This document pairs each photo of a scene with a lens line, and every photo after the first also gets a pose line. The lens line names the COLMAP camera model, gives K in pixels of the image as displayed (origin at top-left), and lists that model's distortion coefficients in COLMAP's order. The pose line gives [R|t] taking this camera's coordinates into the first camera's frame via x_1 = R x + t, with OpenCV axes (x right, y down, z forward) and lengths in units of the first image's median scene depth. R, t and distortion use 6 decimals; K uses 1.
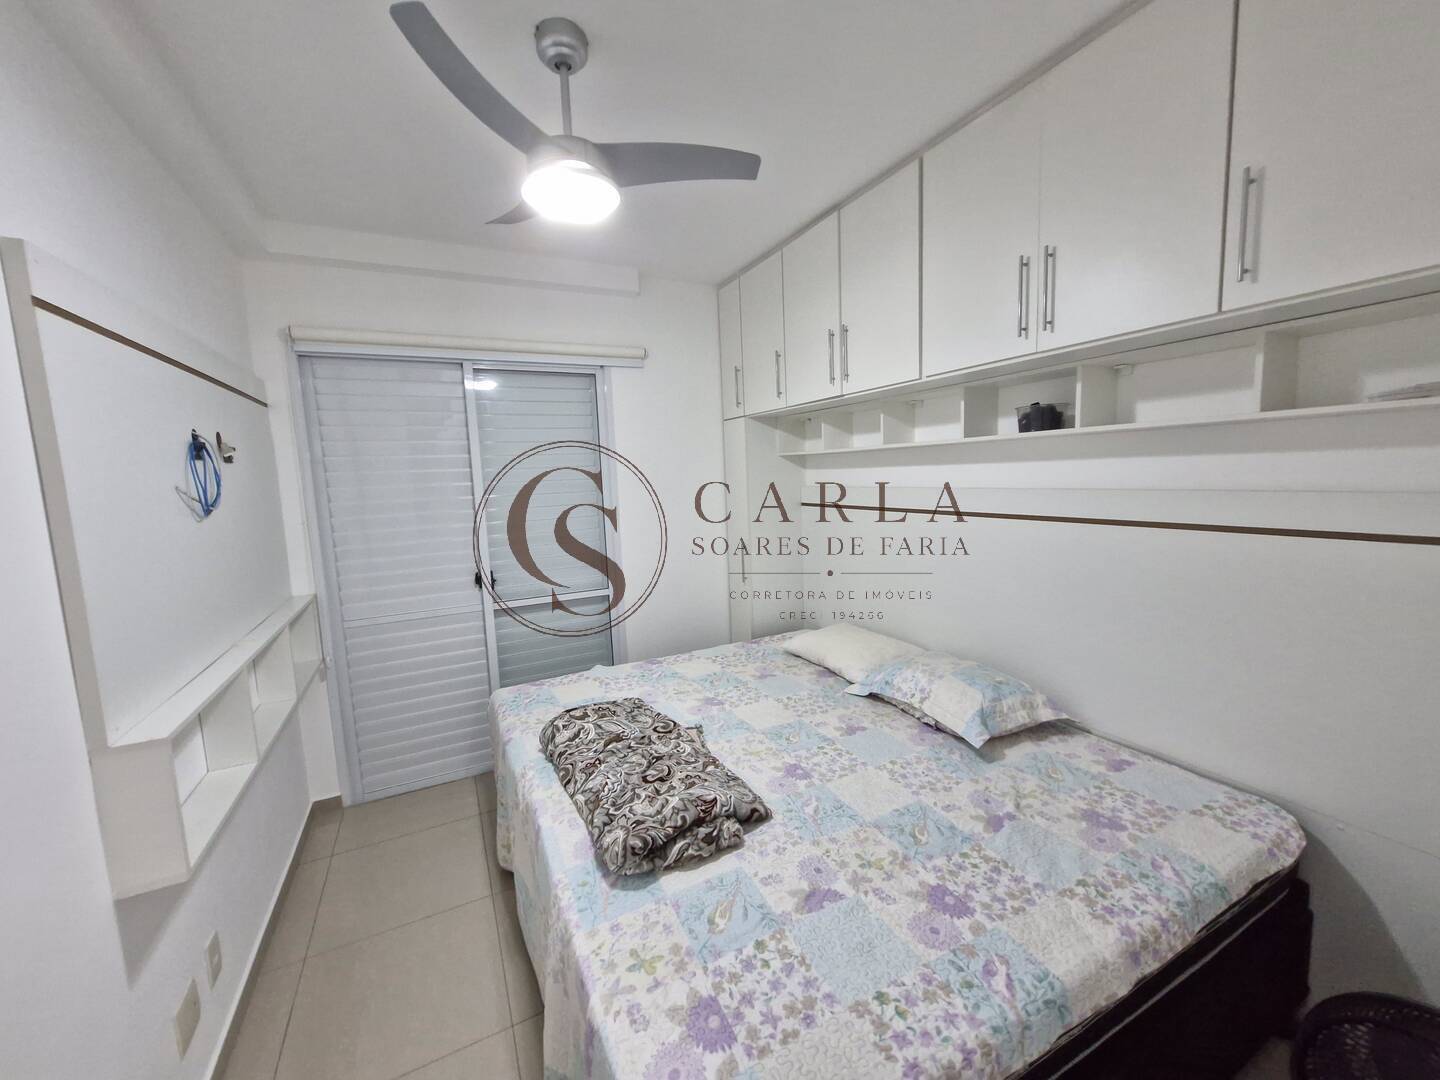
lens RADIAL K [[570.6, 0, 725.0], [0, 570.6, 536.4], [0, 0, 1]] dist [0.001581, 0.000505]
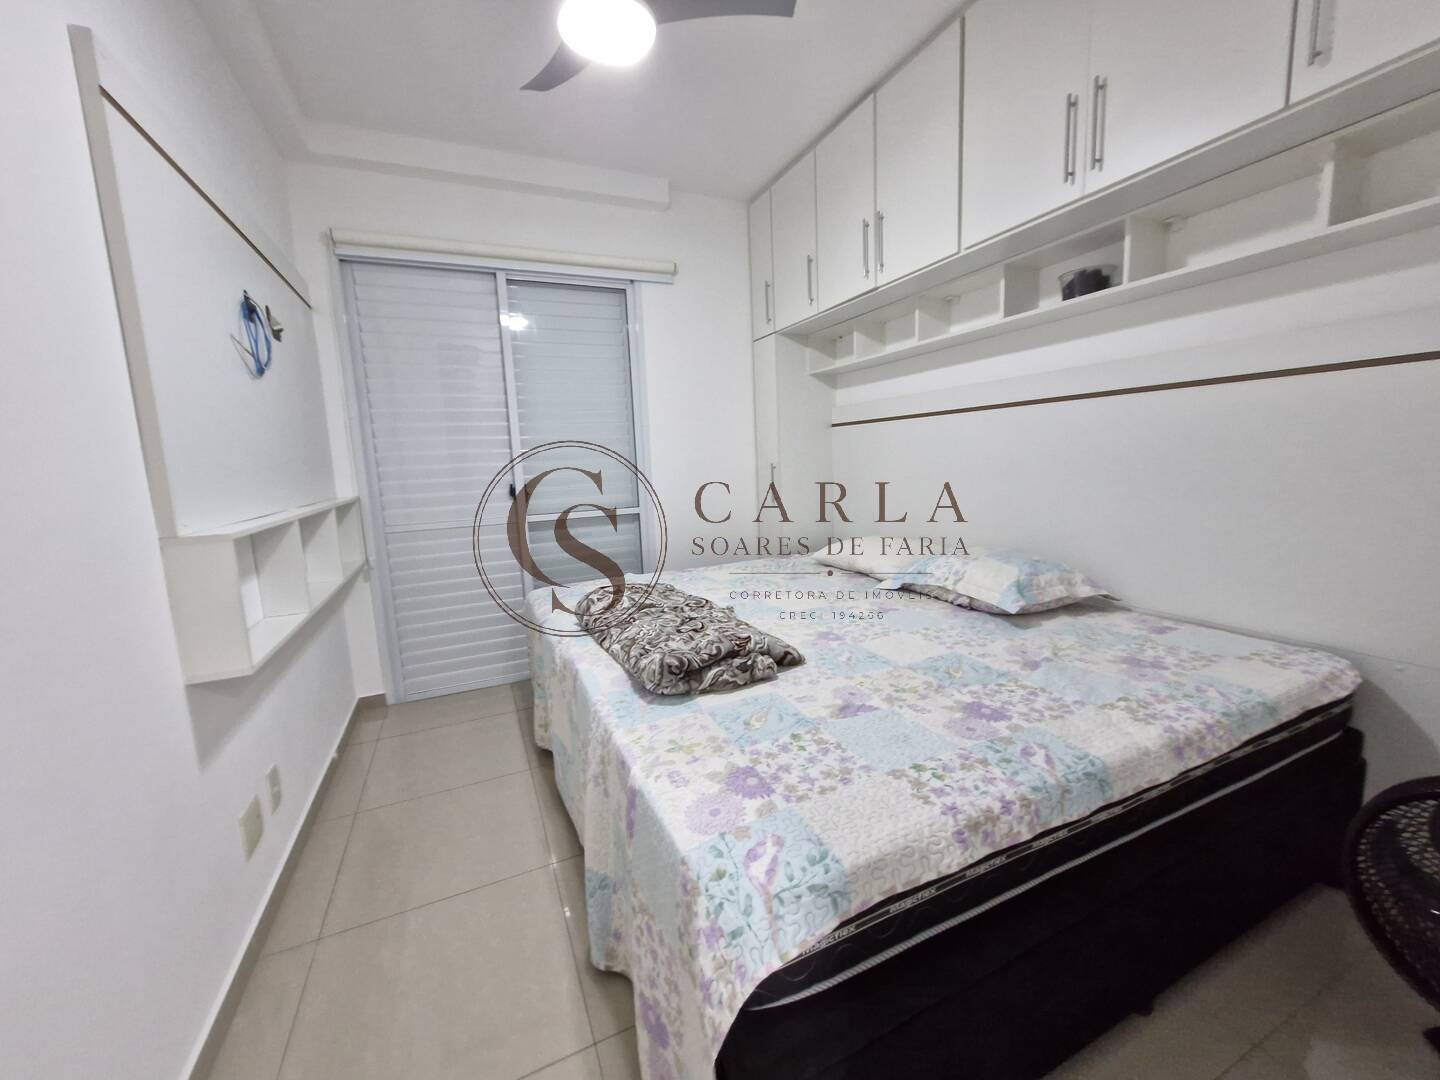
lens RADIAL K [[570.6, 0, 724.1], [0, 570.6, 535.9], [0, 0, 1]] dist [0.001581, 0.000505]
pose [[0.998978, 0.004346, -0.044985, -0.015150], [-0.003194, 0.999666, 0.025659, 0.227104], [0.045082, -0.025489, 0.998658, -0.006418]]
